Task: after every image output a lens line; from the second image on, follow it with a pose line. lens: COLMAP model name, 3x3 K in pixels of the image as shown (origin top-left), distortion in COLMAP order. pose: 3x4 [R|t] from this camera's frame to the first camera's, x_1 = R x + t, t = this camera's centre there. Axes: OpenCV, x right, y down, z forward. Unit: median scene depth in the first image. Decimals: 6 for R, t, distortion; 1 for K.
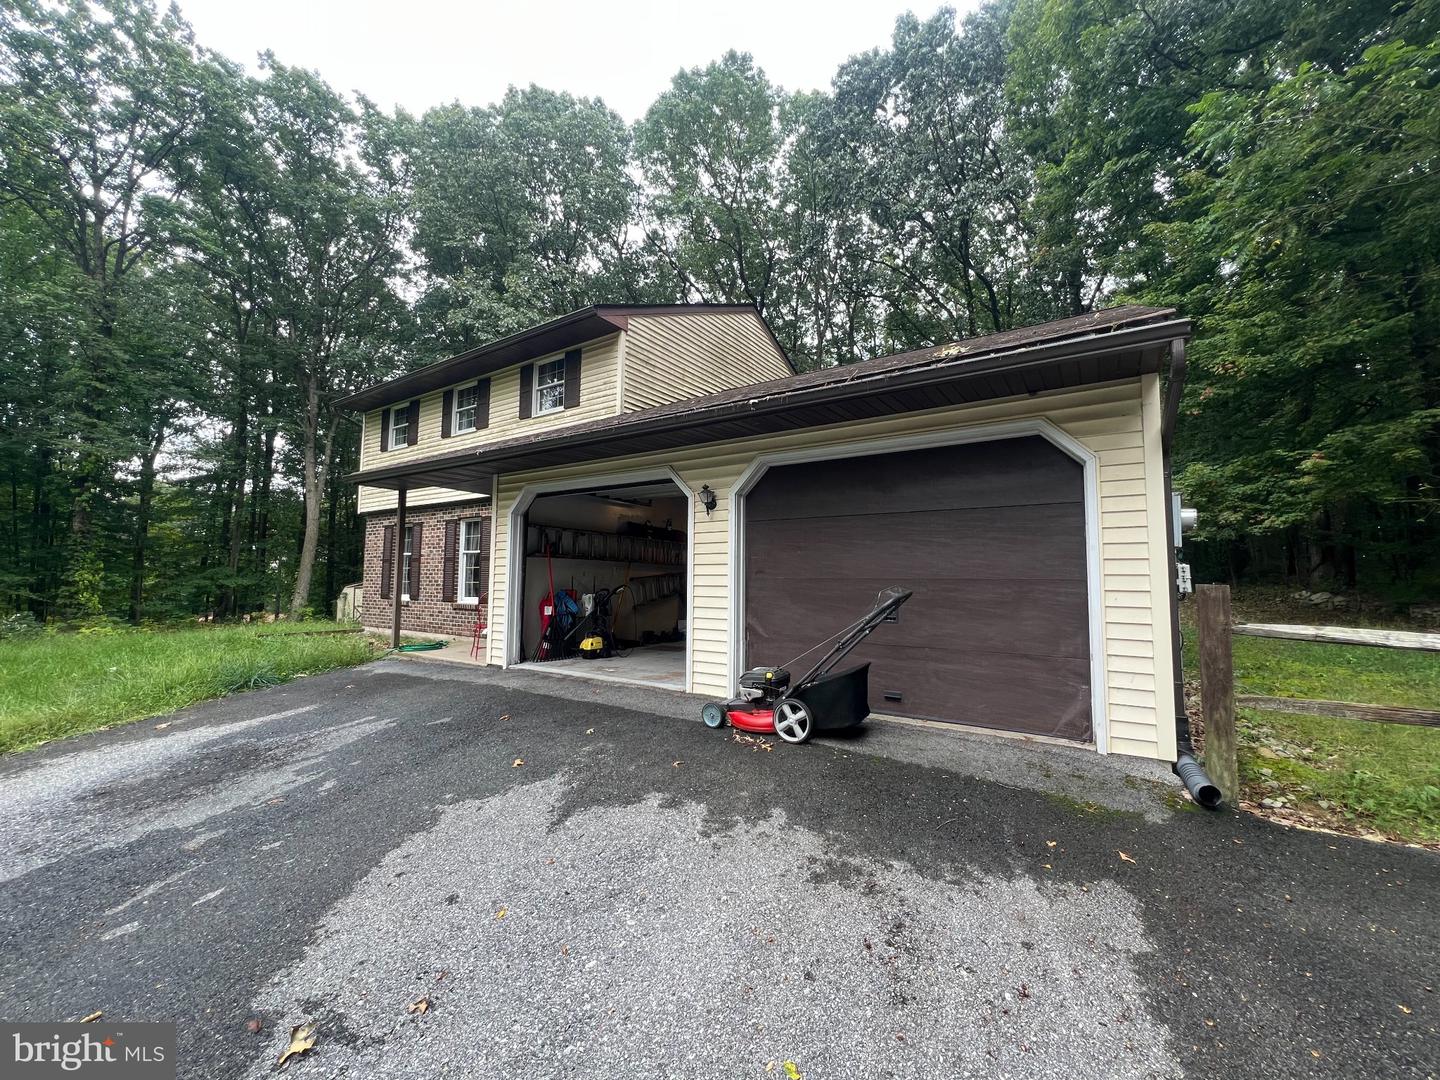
lens RADIAL K [[579.7, 0, 718.0], [0, 579.7, 537.1], [0, 0, 1]] dist [-0.002381, 0.000796]
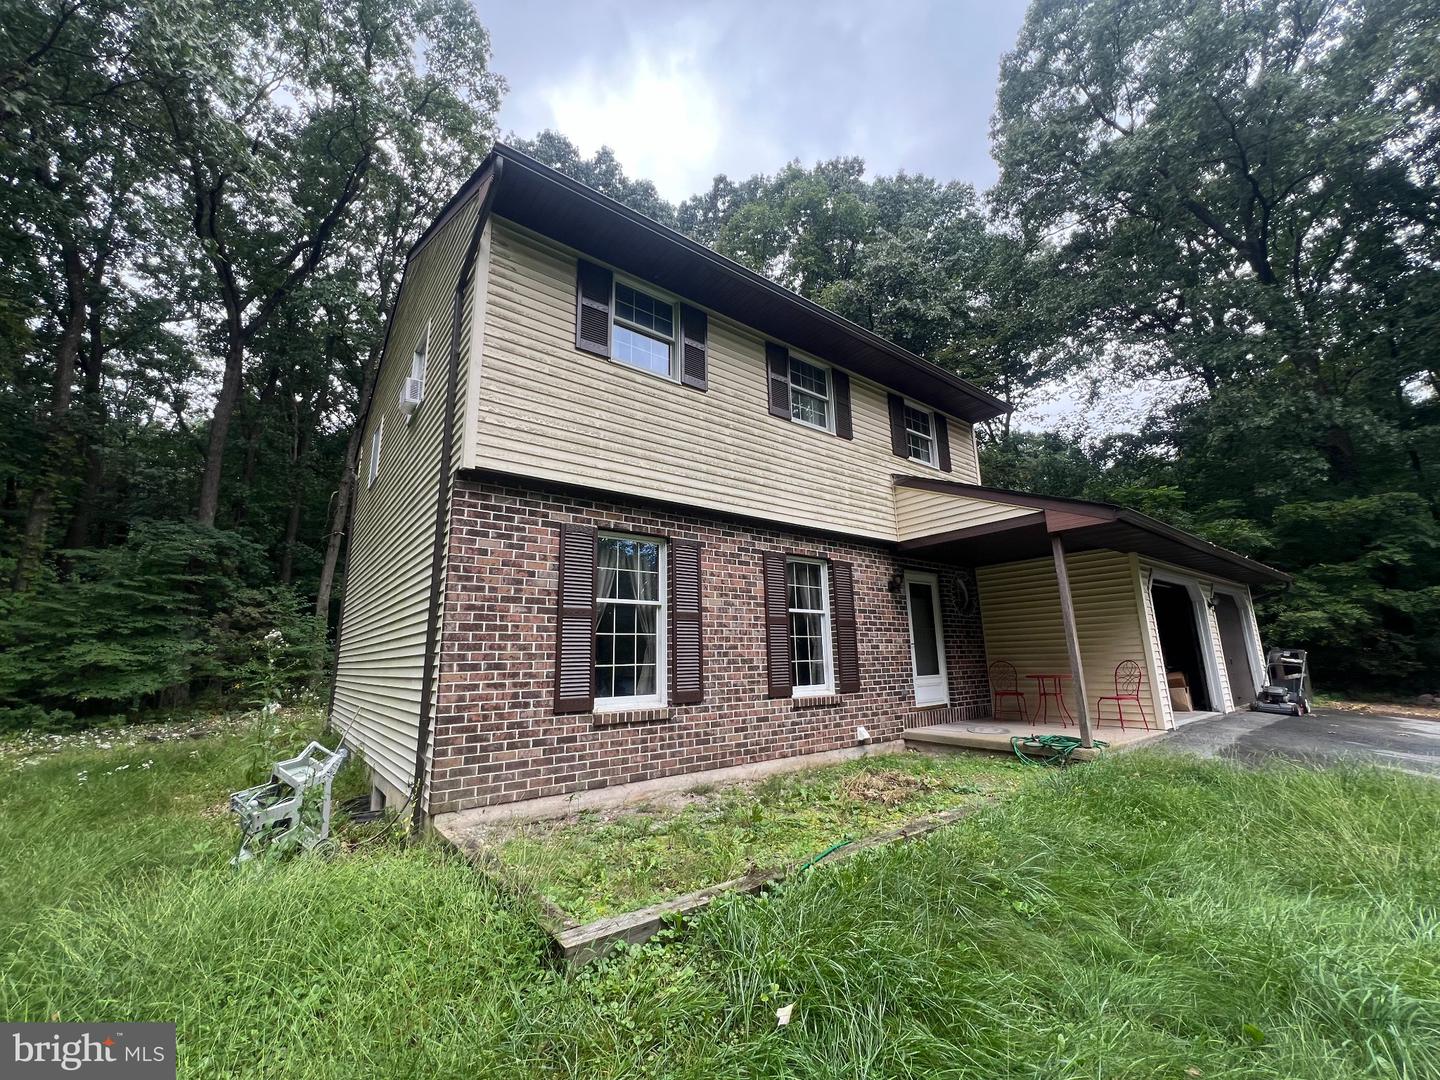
lens RADIAL K [[579.7, 0, 718.0], [0, 579.7, 537.1], [0, 0, 1]] dist [-0.002381, 0.000796]
pose [[0.307836, 0.183817, 0.933514, -1.149144], [-0.050653, 0.982934, -0.176845, 0.067751], [-0.950090, 0.007154, 0.311894, 0.975458]]
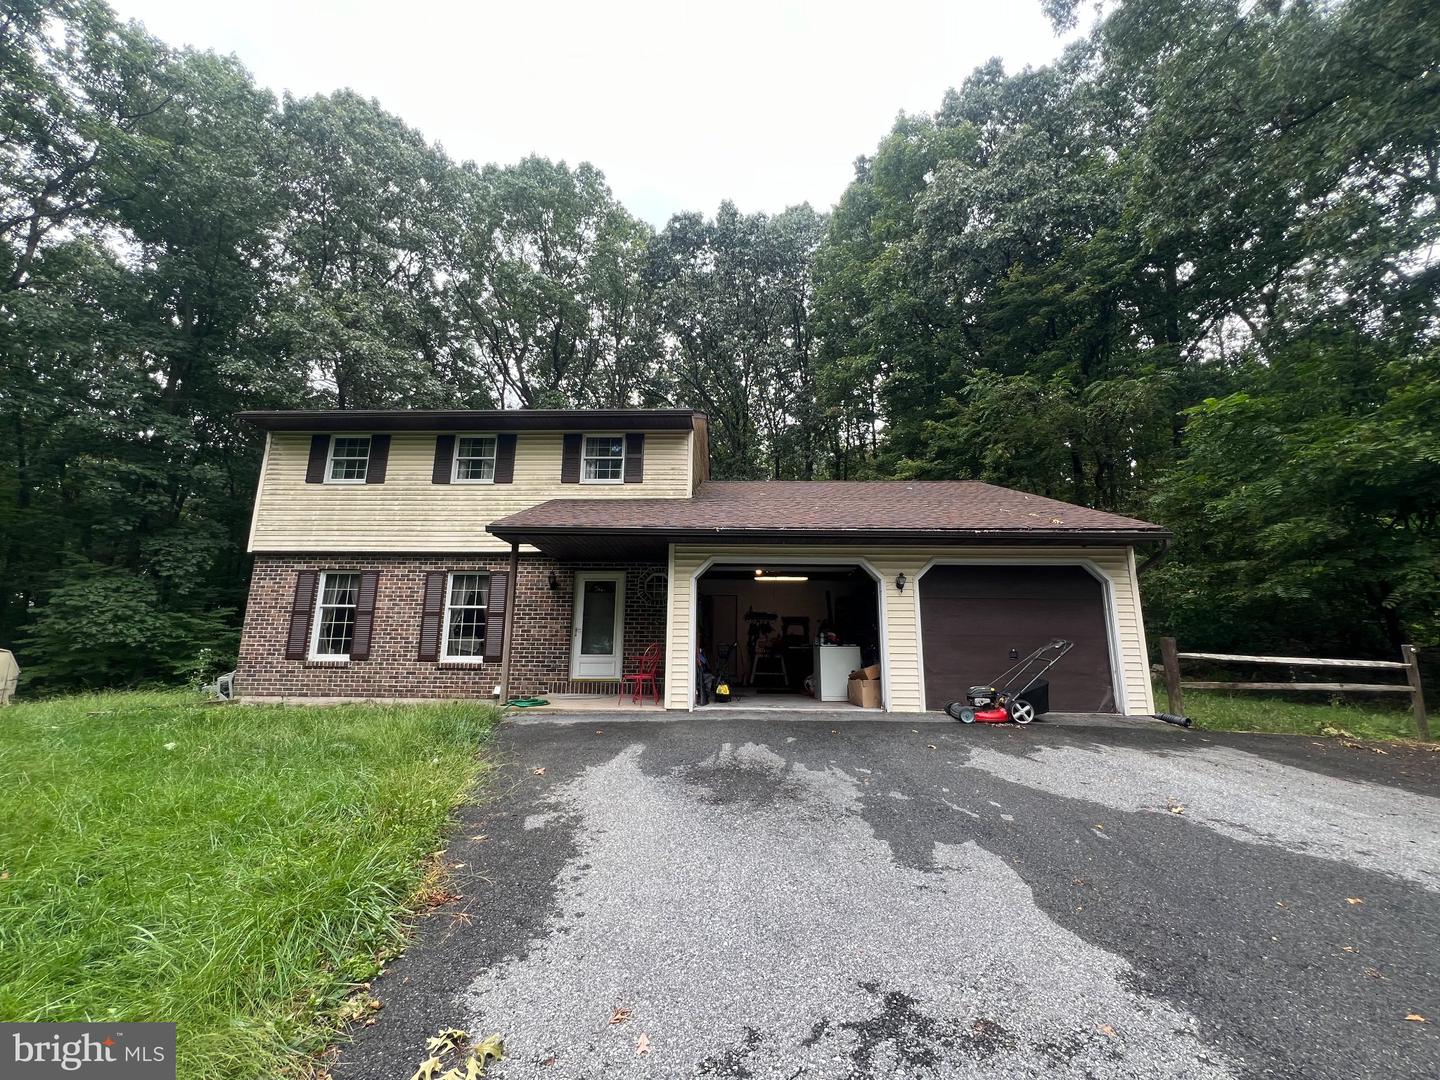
lens RADIAL K [[579.7, 0, 718.0], [0, 579.7, 537.1], [0, 0, 1]] dist [-0.002381, 0.000796]
pose [[0.847637, 0.105925, 0.519895, -0.633370], [-0.043598, 0.990461, -0.130718, 0.019671], [-0.528782, 0.088135, 0.844169, -0.029339]]
